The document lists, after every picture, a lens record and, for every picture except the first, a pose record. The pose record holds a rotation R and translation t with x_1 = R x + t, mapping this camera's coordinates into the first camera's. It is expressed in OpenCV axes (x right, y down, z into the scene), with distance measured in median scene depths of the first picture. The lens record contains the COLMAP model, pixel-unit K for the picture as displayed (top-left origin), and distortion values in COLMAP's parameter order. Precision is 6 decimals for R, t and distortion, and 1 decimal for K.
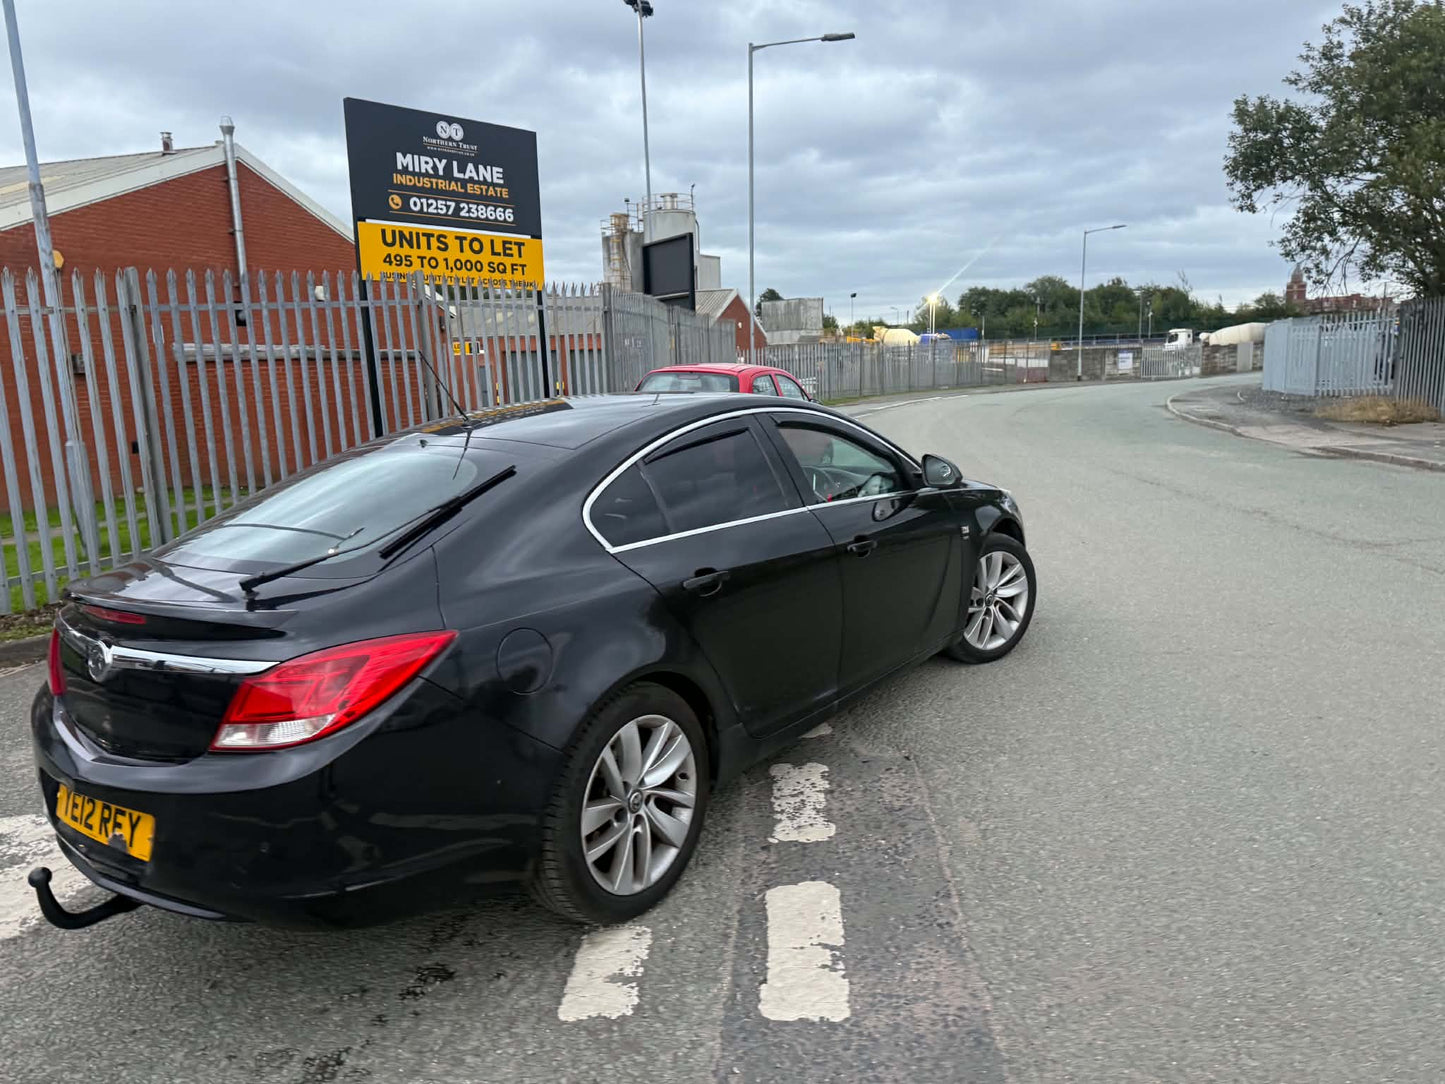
lens RADIAL K [[1004.8, 0, 722.5], [0, 1004.8, 542.0], [0, 0, 1]] dist [0.051084, -0.065495]
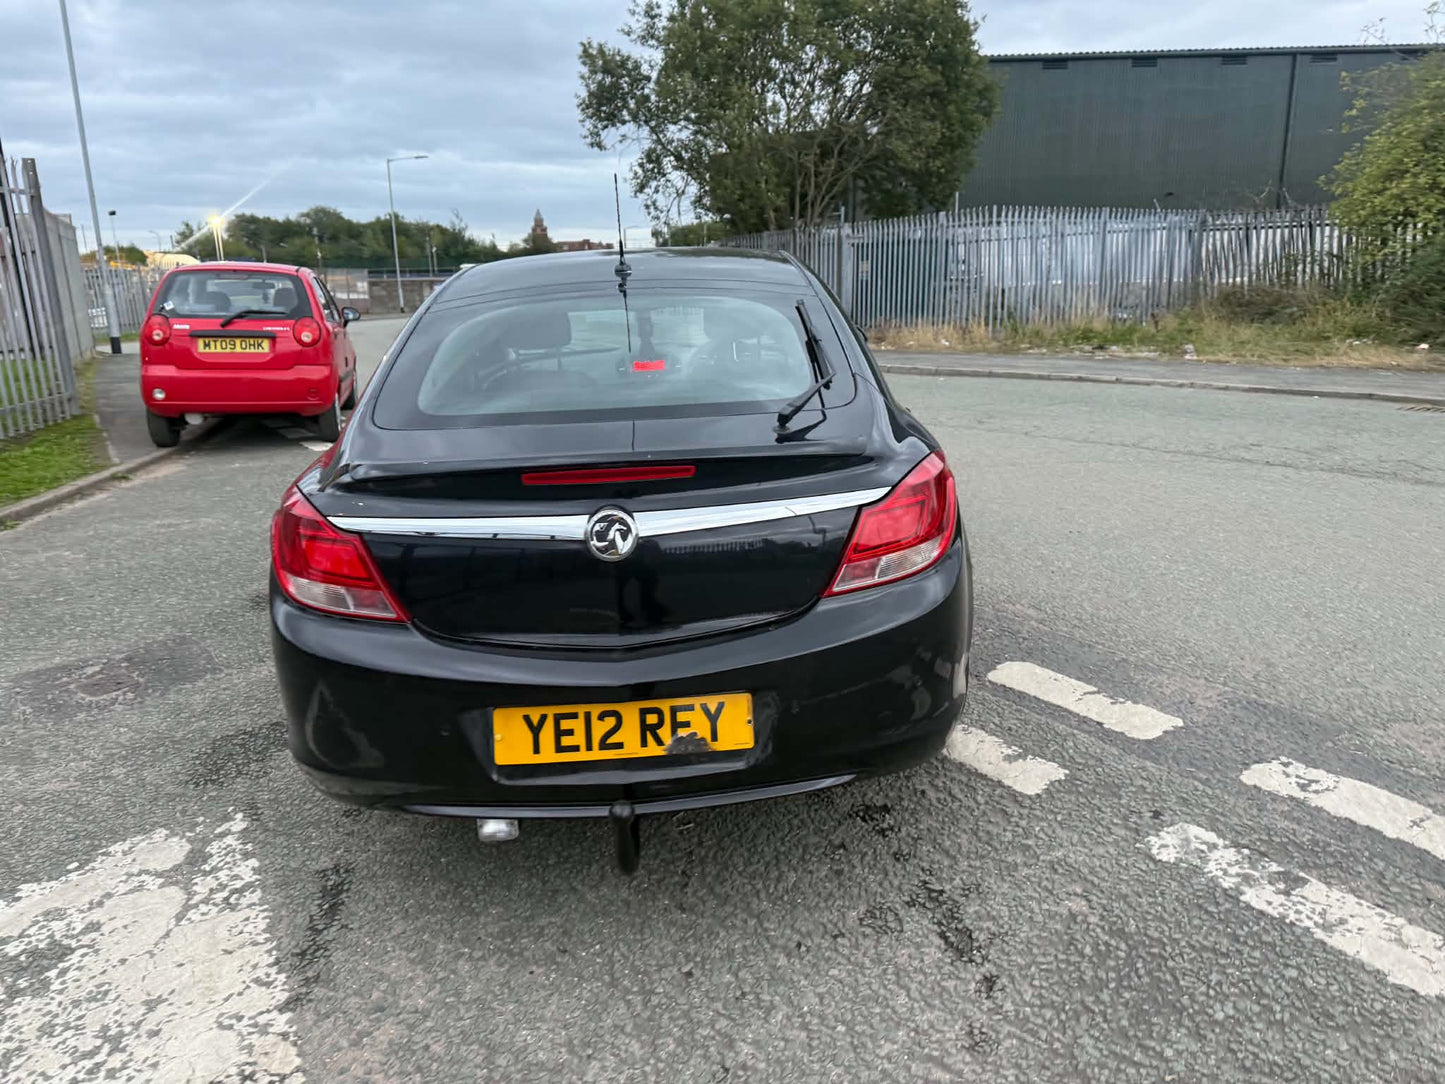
lens RADIAL K [[1020.5, 0, 722.2], [0, 1020.5, 574.3], [0, 0, 1]] dist [-0.029116, -0.005099]
pose [[0.774782, -0.158826, 0.611953, -0.124254], [0.104552, 0.986791, 0.123740, 0.007597], [-0.623523, -0.031891, 0.781154, 0.041584]]
